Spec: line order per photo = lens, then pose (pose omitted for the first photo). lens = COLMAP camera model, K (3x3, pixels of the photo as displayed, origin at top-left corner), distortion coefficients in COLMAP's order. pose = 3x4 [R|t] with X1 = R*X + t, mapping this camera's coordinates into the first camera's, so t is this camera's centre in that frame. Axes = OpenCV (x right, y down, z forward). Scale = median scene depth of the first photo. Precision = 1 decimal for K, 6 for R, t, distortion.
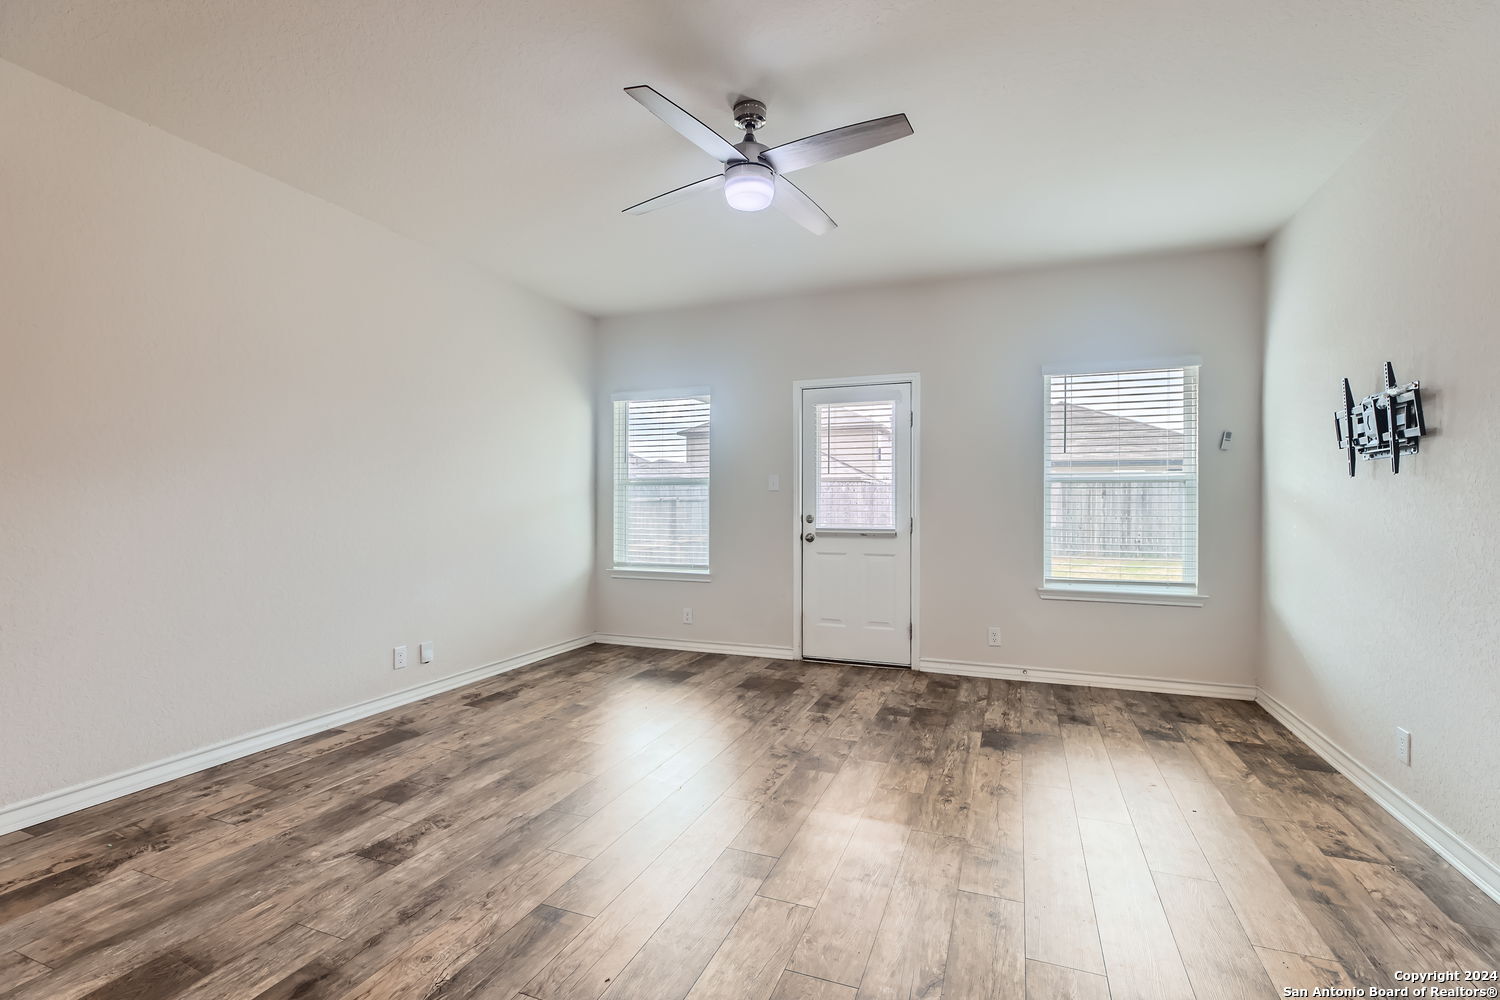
lens RADIAL K [[677.9, 0, 752.7], [0, 677.9, 503.9], [0, 0, 1]] dist [-0.002242, -0.000499]
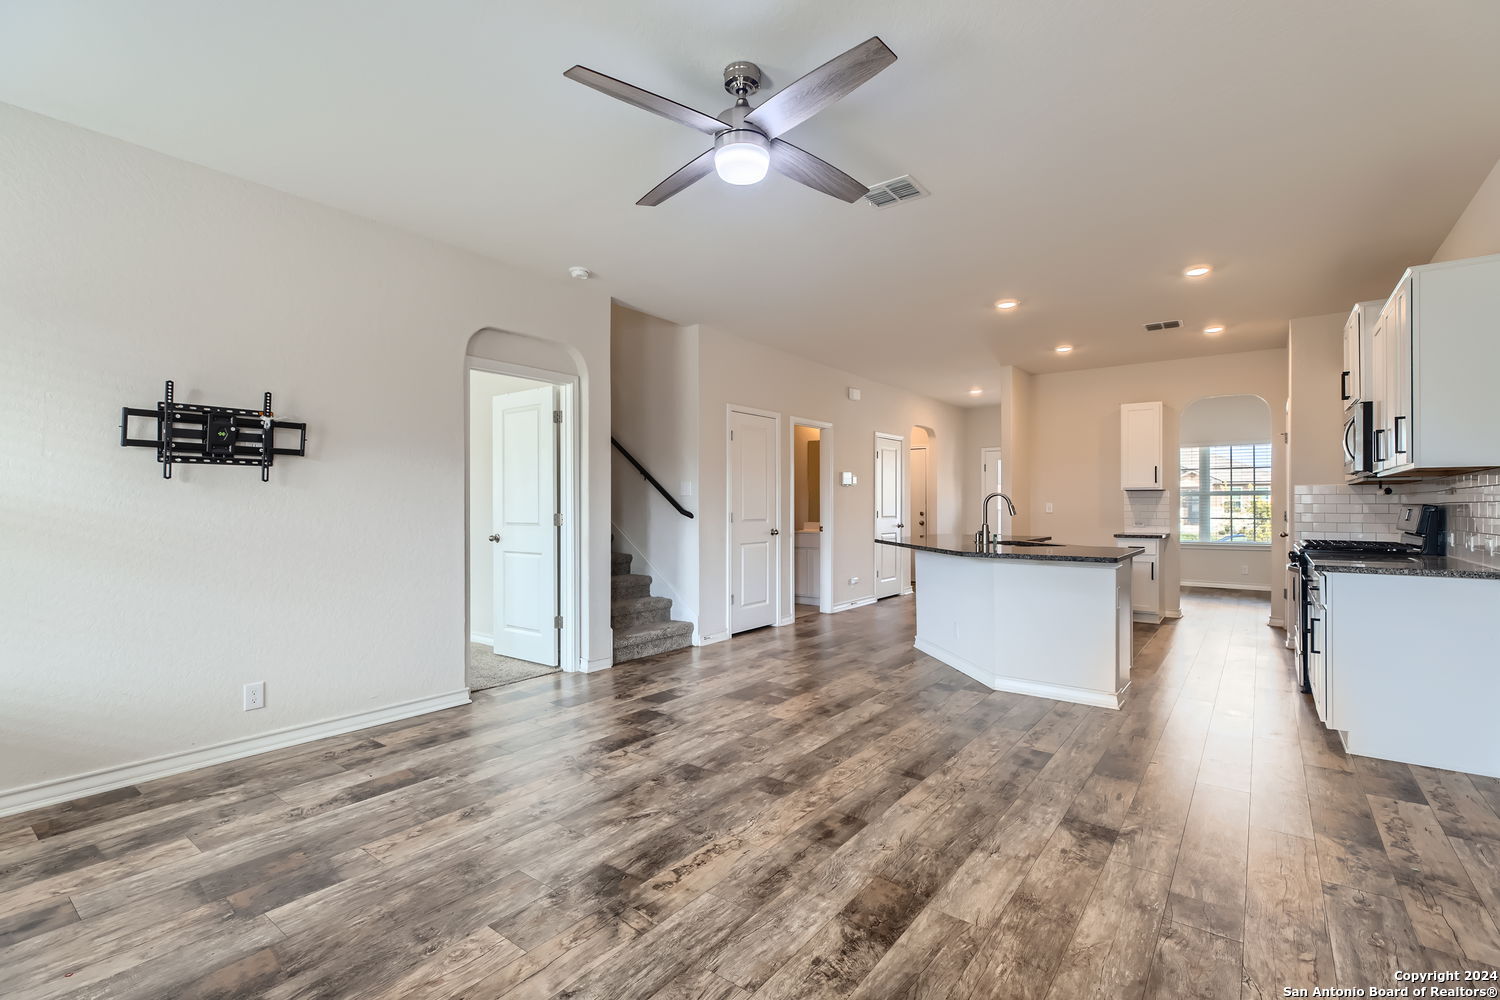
lens RADIAL K [[677.9, 0, 757.3], [0, 677.9, 501.7], [0, 0, 1]] dist [-0.002242, -0.000499]
pose [[-0.963756, -0.003079, 0.266768, -0.169962], [-0.004813, 0.999971, -0.005849, -0.001806], [-0.266743, -0.006921, -0.963743, 1.190159]]
